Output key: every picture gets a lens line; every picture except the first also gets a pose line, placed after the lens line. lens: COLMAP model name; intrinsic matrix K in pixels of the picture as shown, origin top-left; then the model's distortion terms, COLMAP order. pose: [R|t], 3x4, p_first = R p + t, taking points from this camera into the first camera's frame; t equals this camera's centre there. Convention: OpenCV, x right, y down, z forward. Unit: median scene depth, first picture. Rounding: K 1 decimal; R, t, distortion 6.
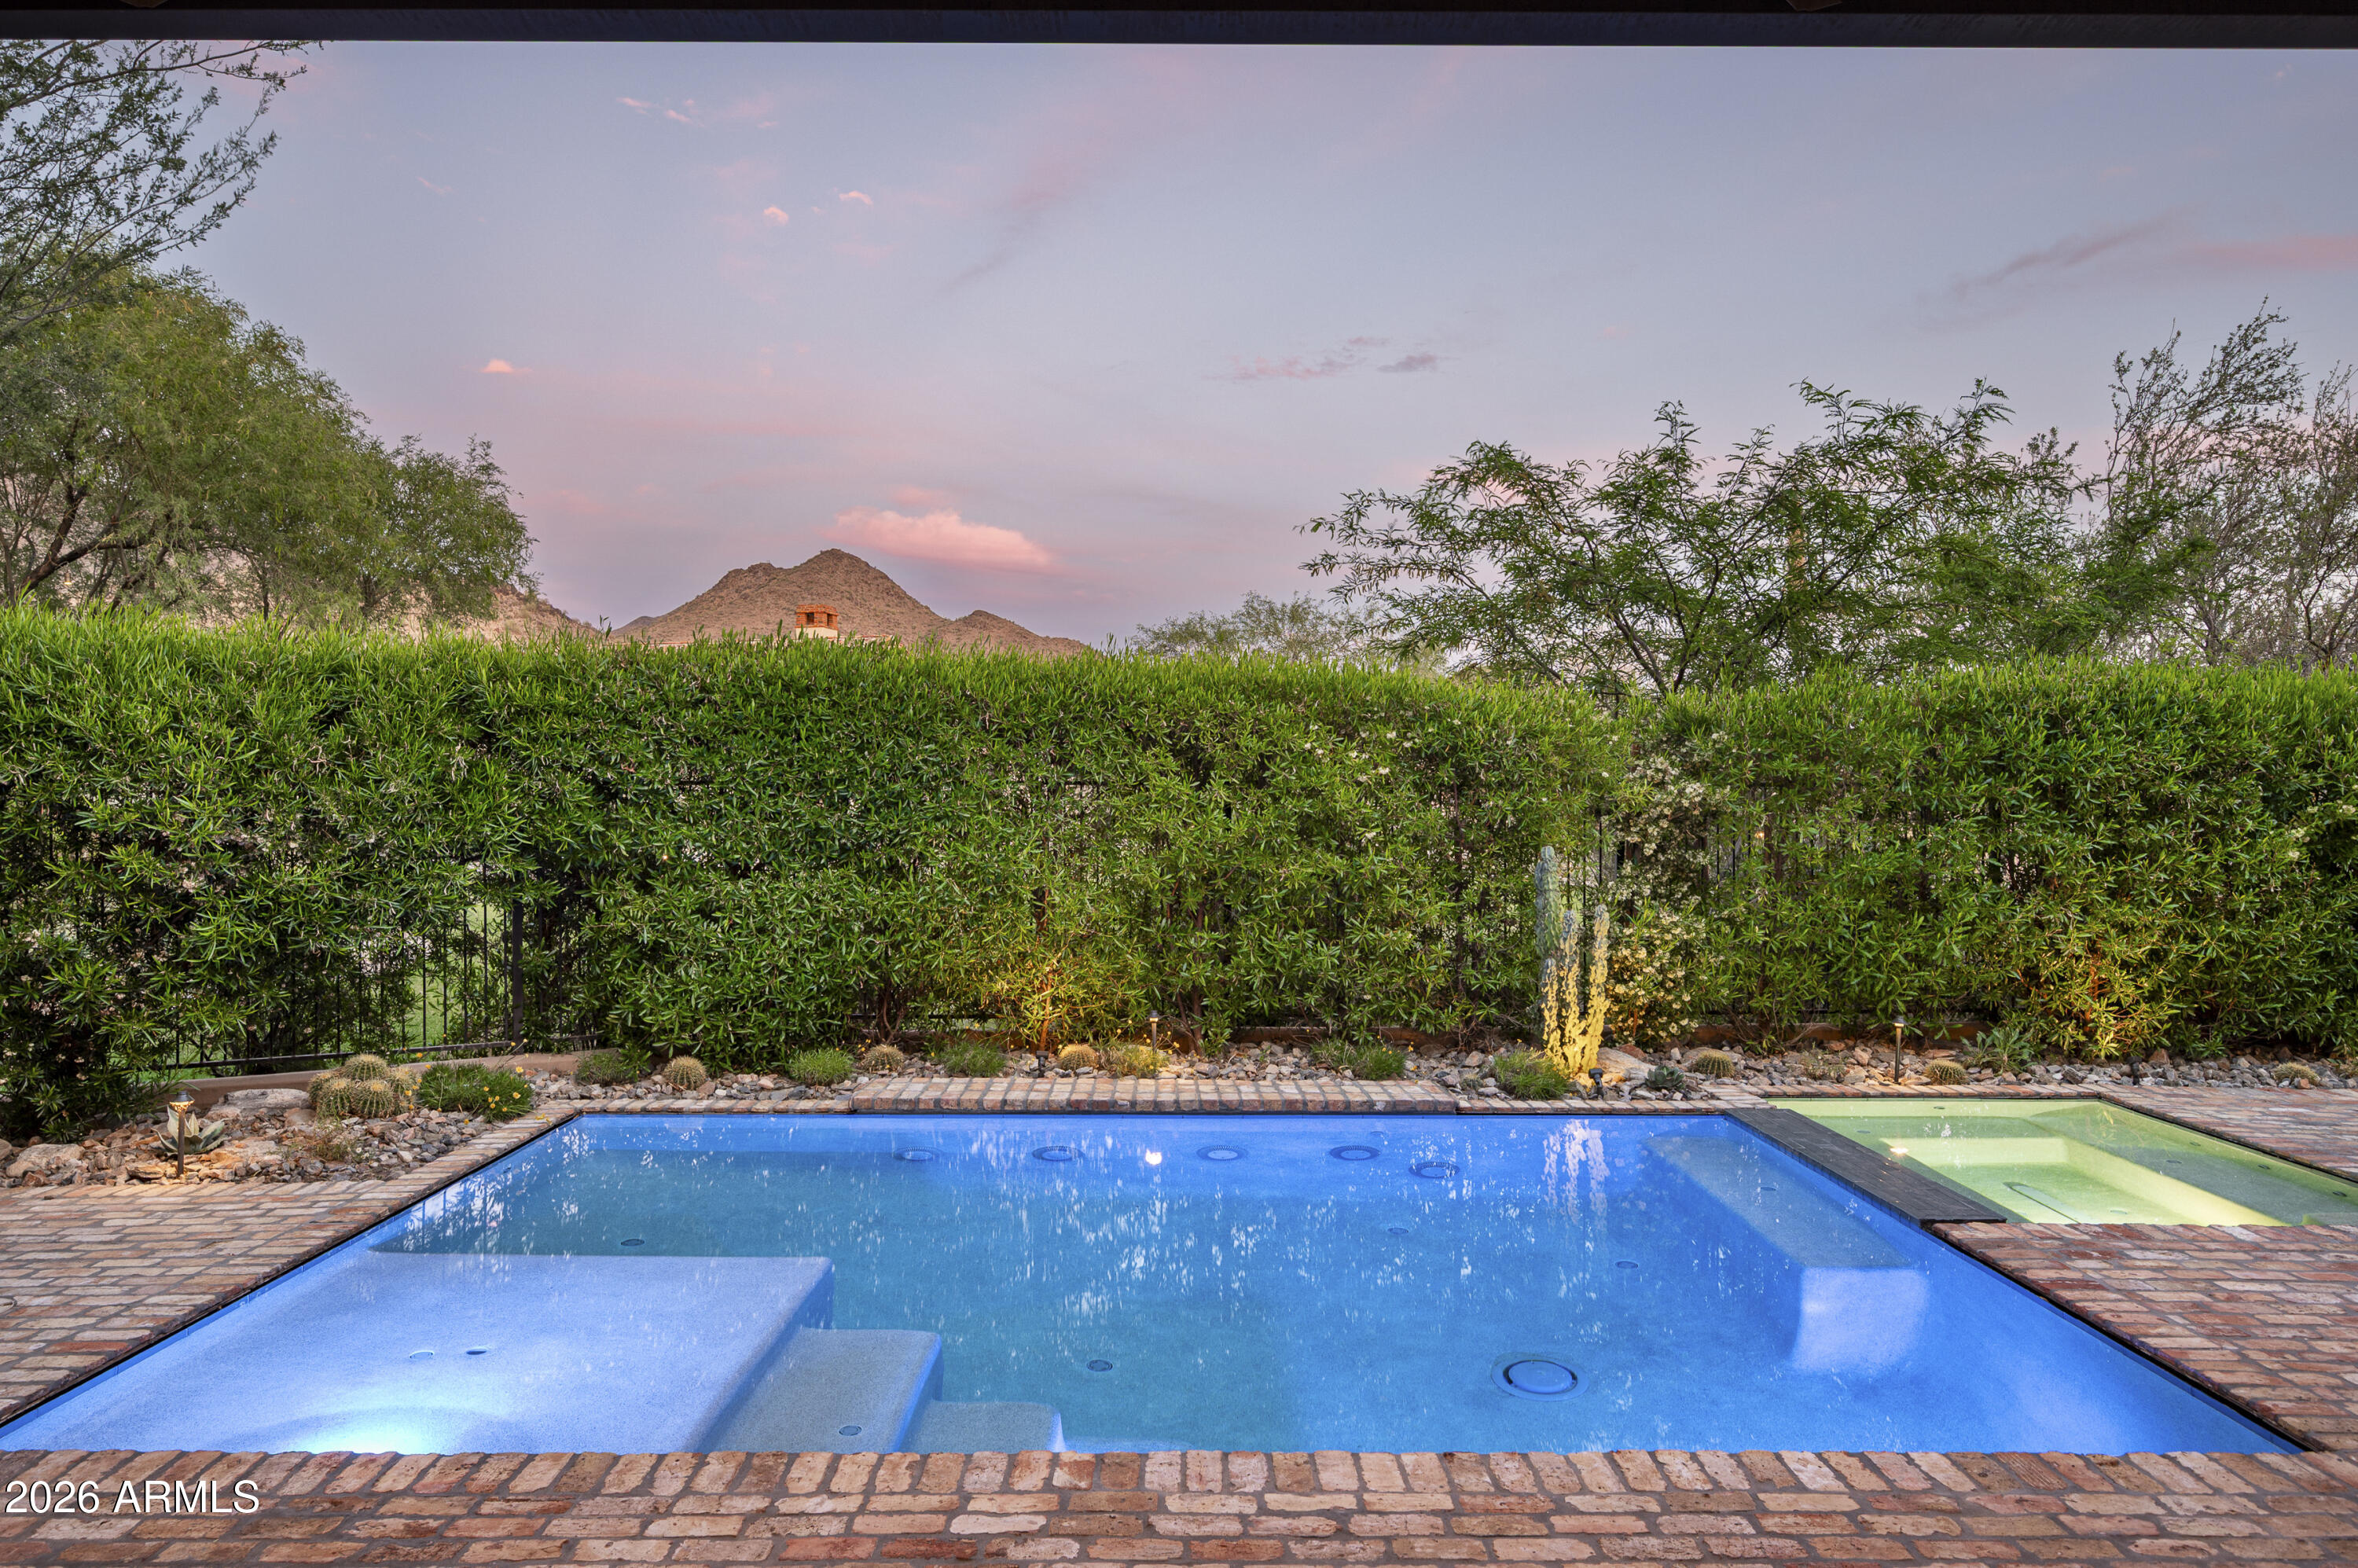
lens RADIAL K [[1521.8, 0, 1183.1], [0, 1521.8, 797.0], [0, 0, 1]] dist [-0.005262, 0.000851]
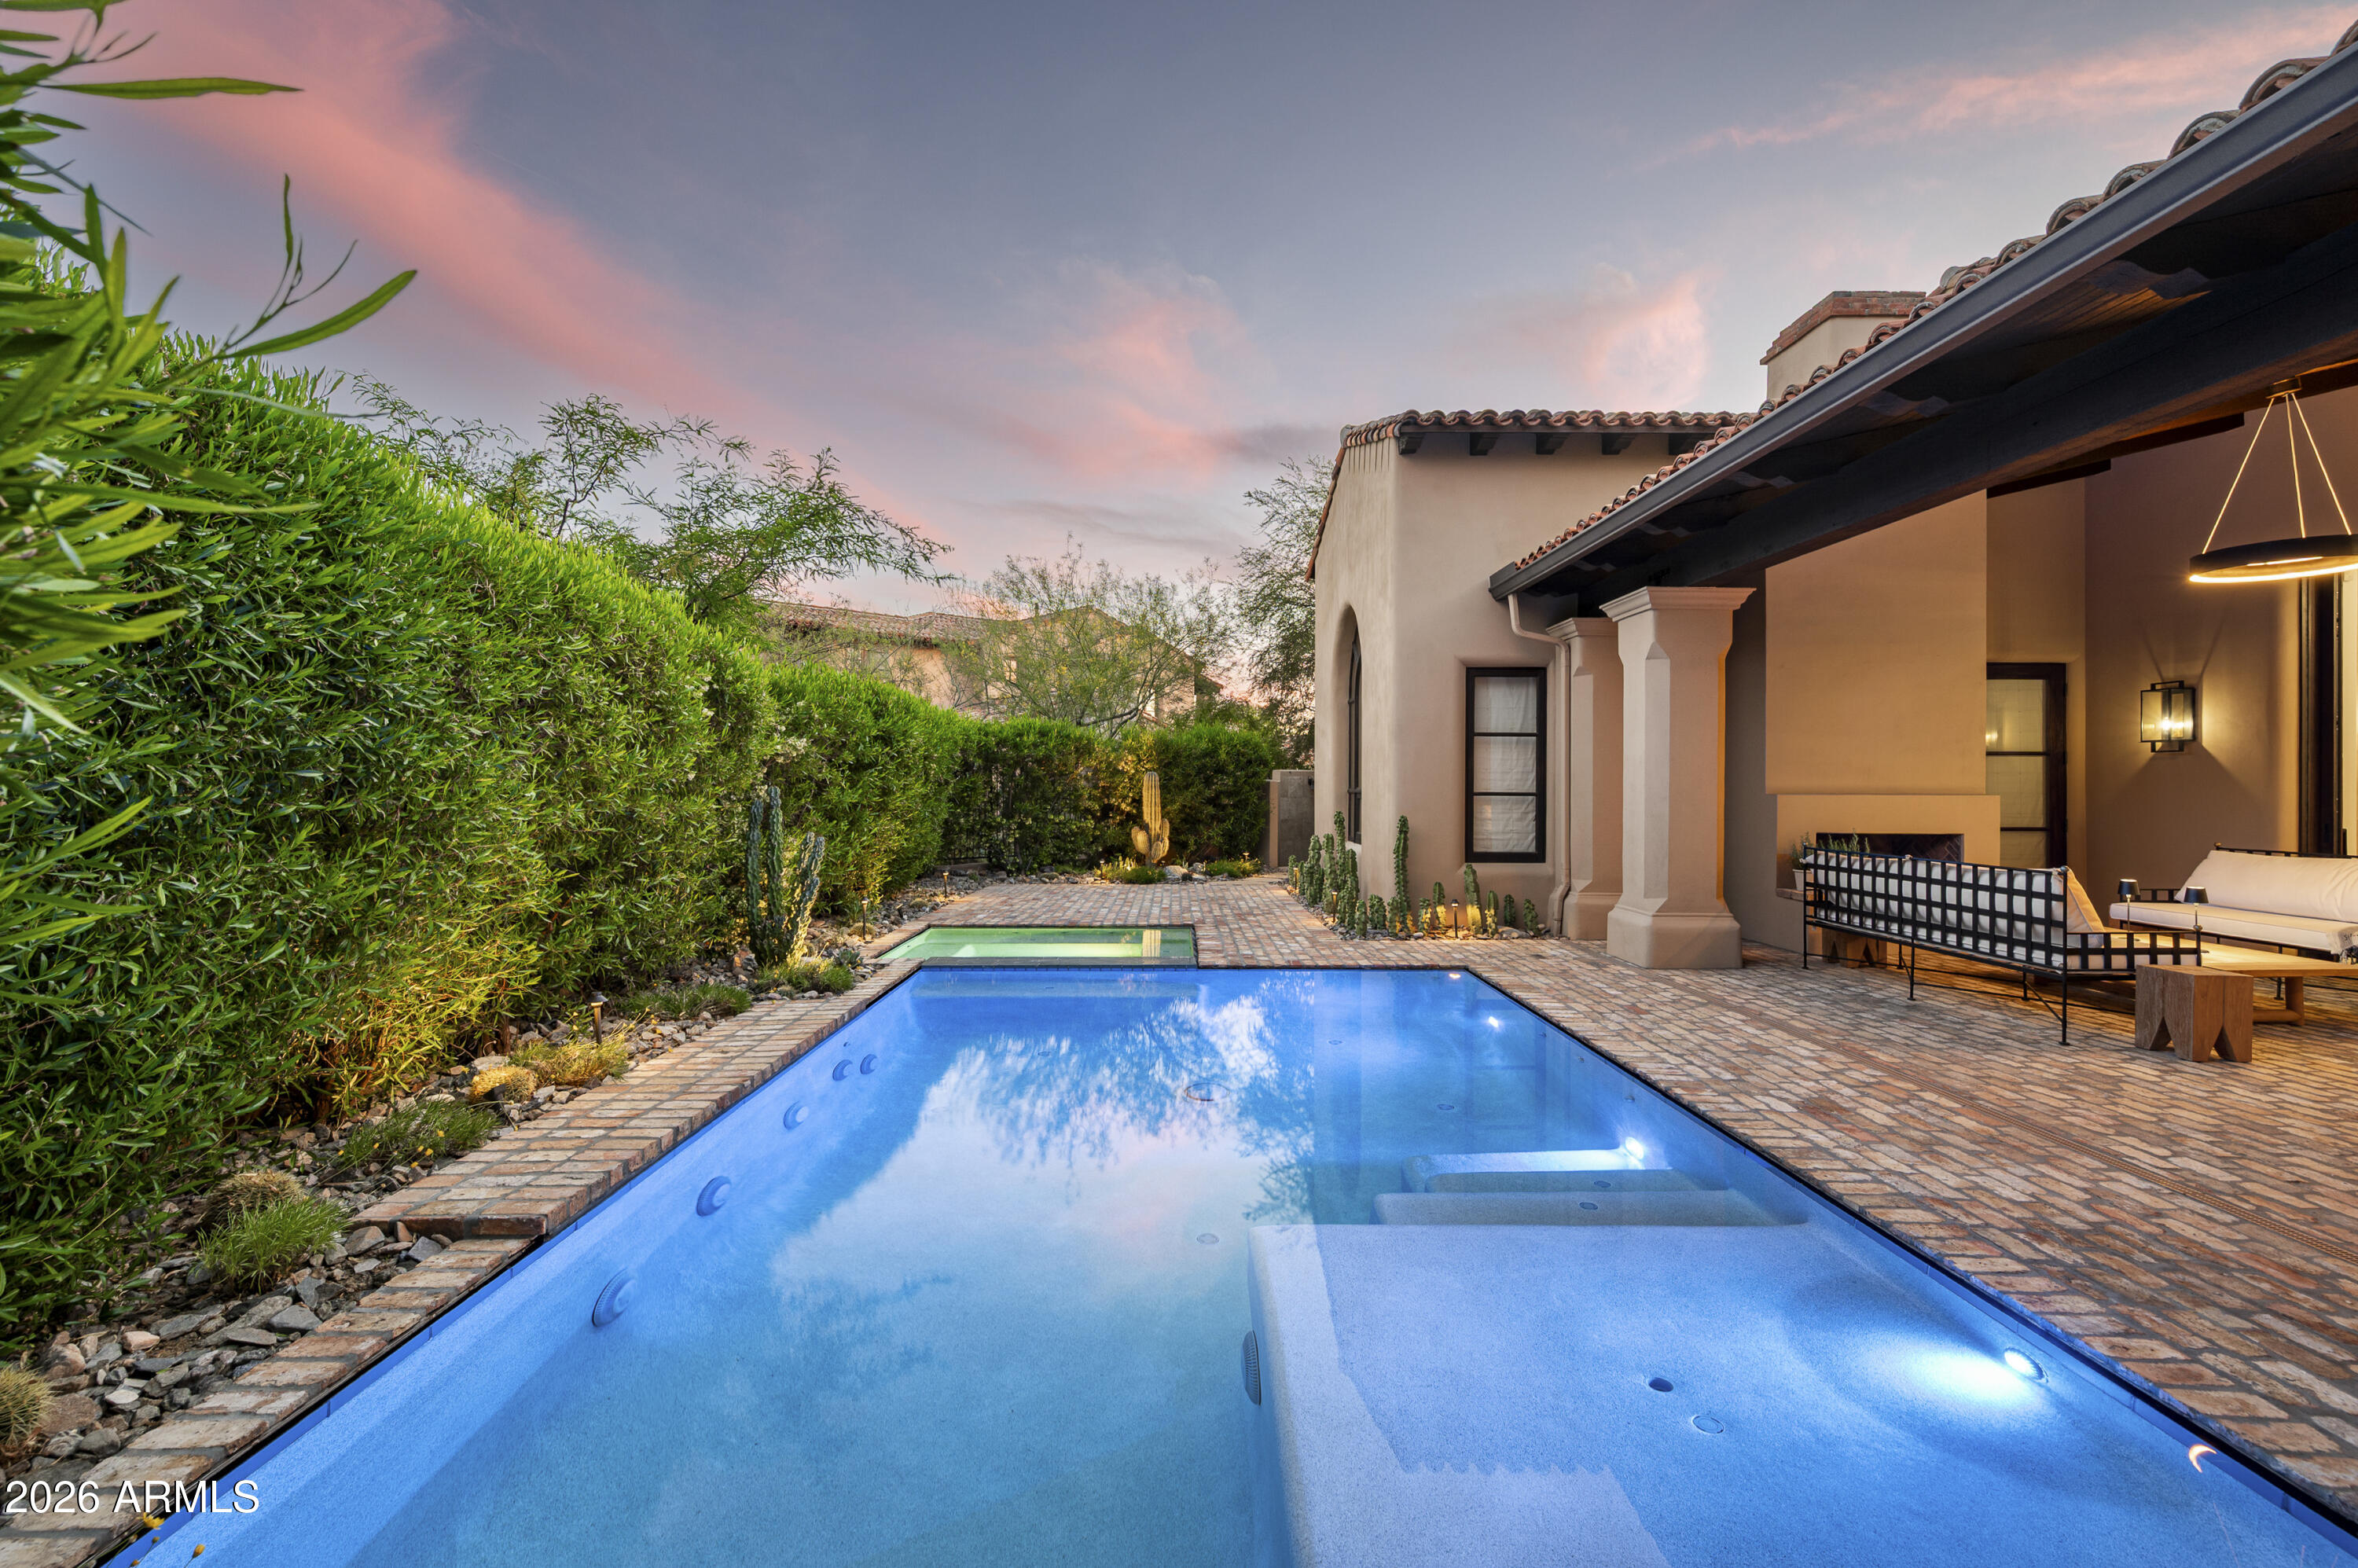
lens RADIAL K [[1022.6, 0, 1179.0], [0, 1022.6, 784.0], [0, 0, 1]] dist [-0.001008, -0.000286]
pose [[-0.005315, -0.000495, 0.999986, -0.471325], [0.001855, 0.999998, 0.000505, 0.025912], [-0.999984, 0.001858, -0.005314, 0.591474]]
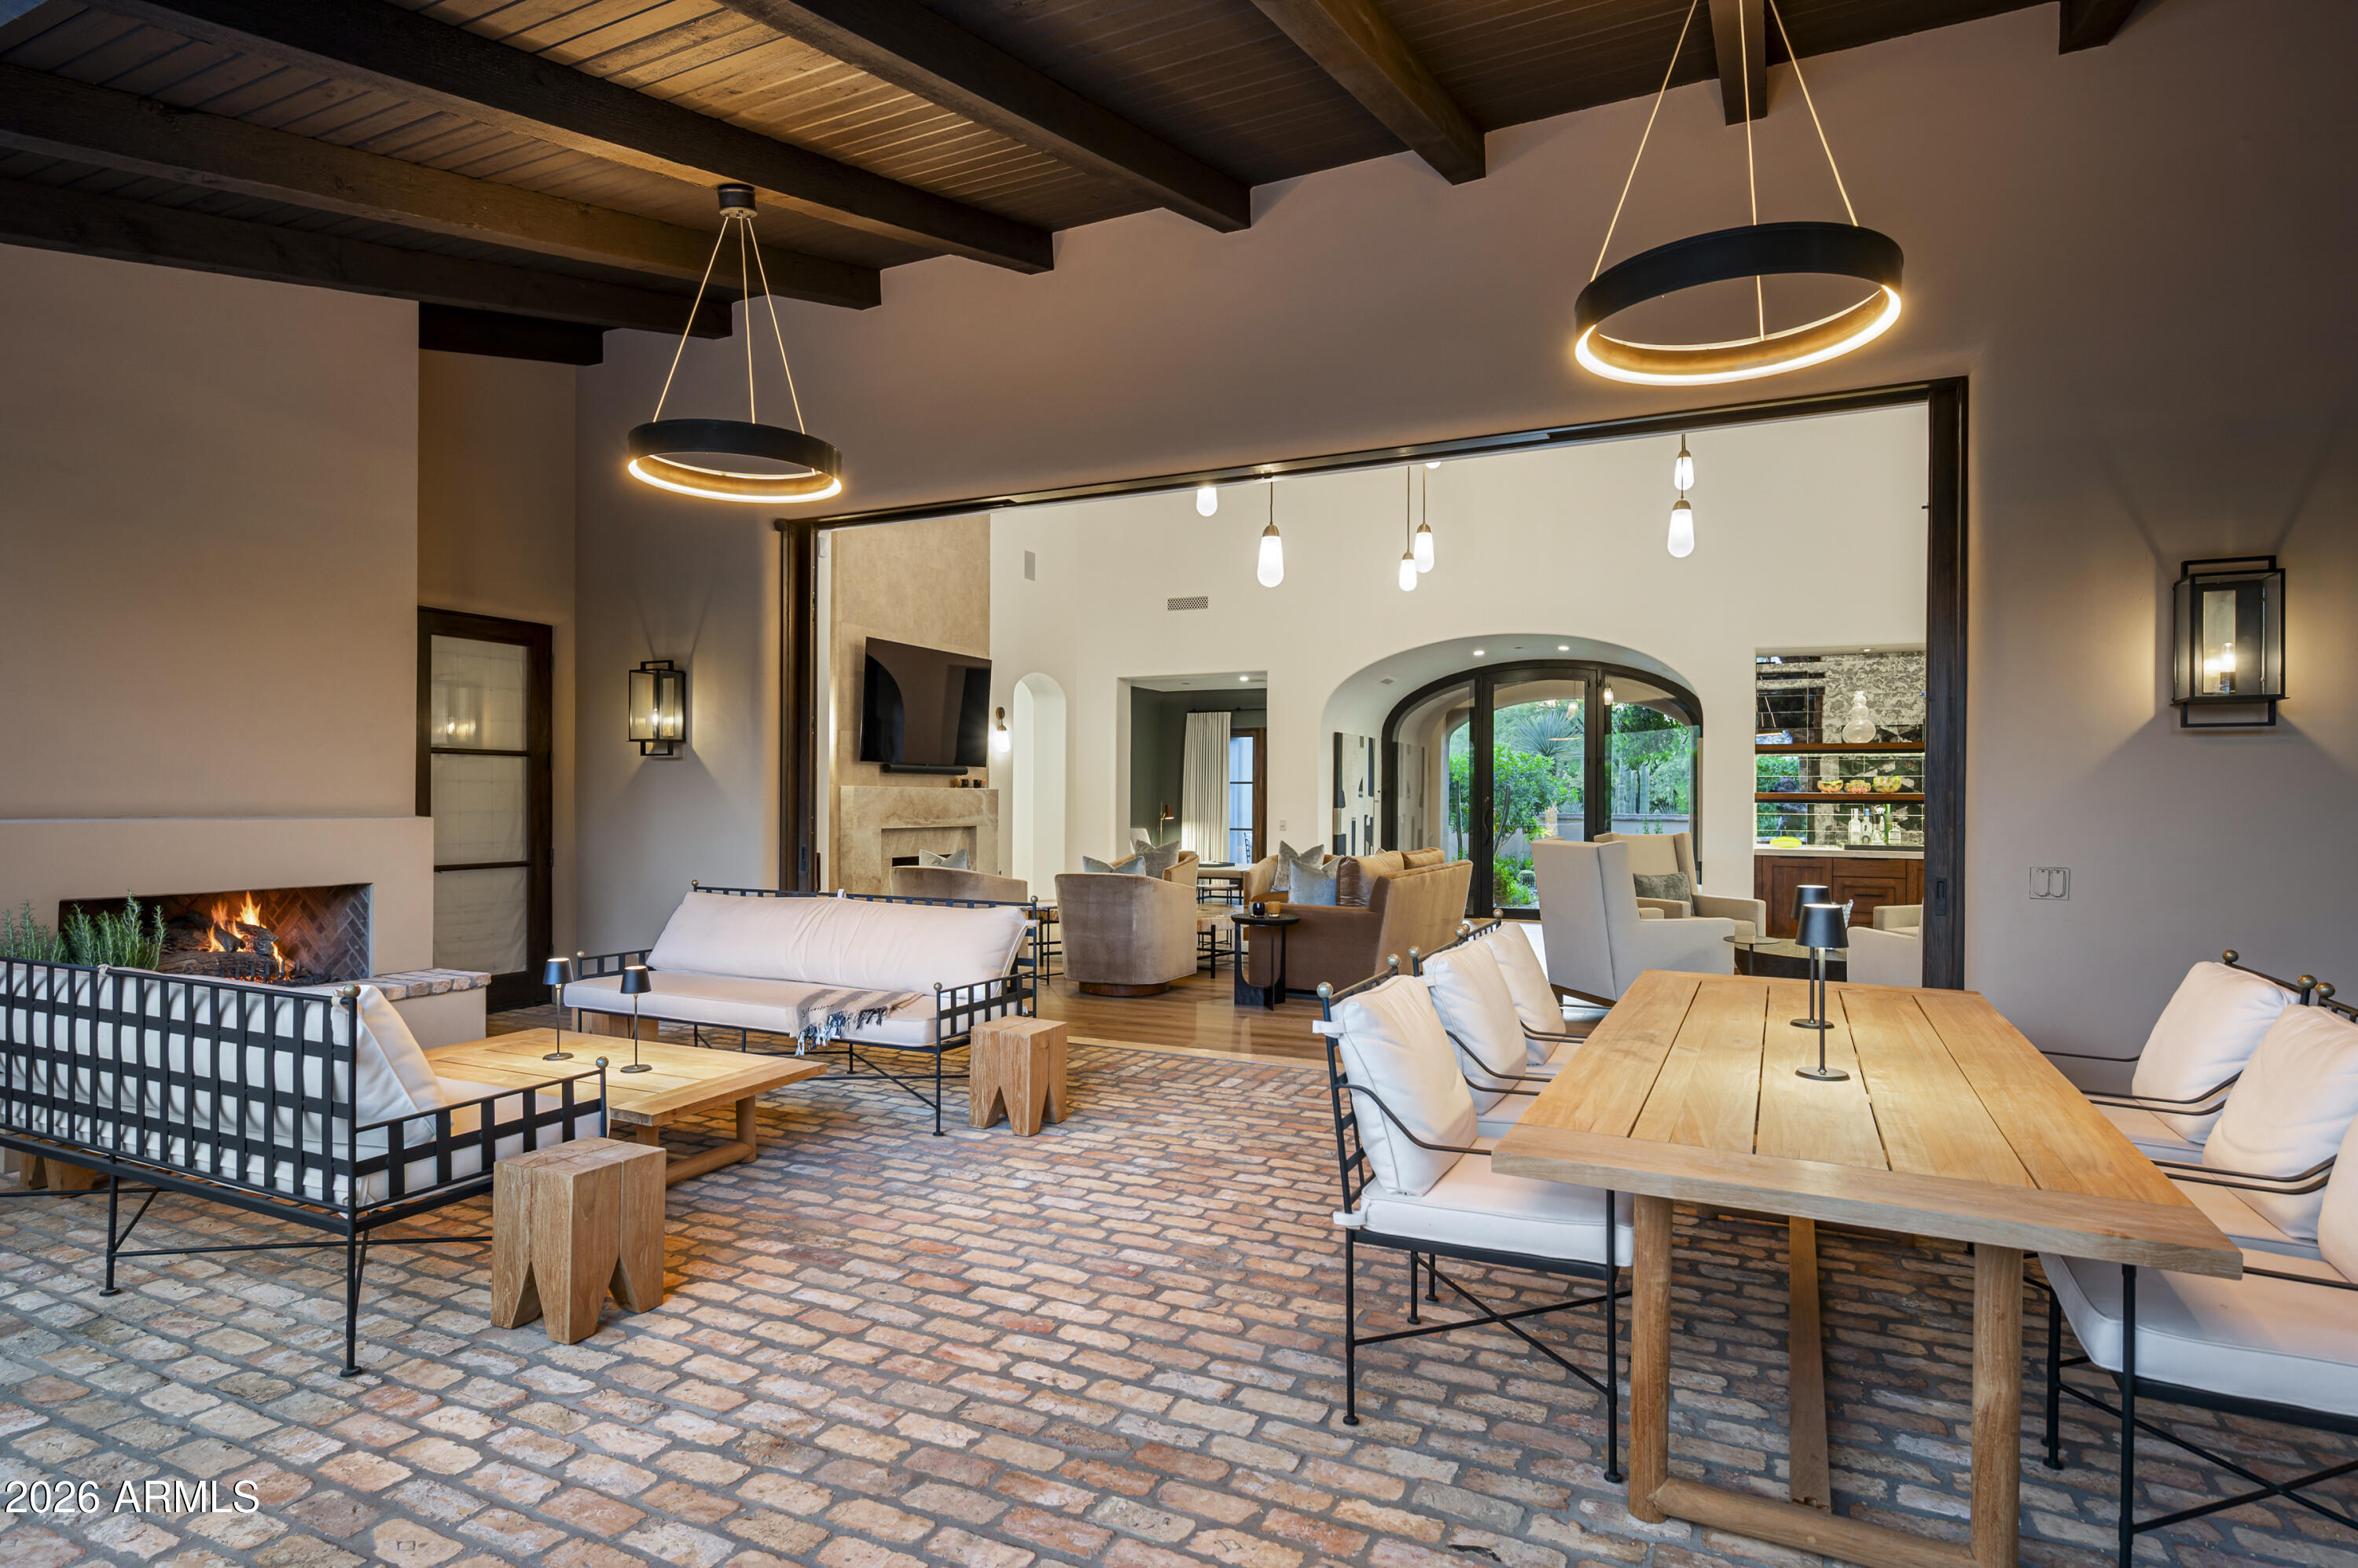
lens RADIAL K [[1204.2, 0, 1179.5], [0, 1204.2, 794.1], [0, 0, 1]] dist [-0.000570, -0.000229]
pose [[-0.902121, -0.004341, 0.431461, -0.281314], [-0.005115, 0.999987, -0.000634, 0.024266], [-0.431453, -0.002779, -0.902131, 0.350425]]
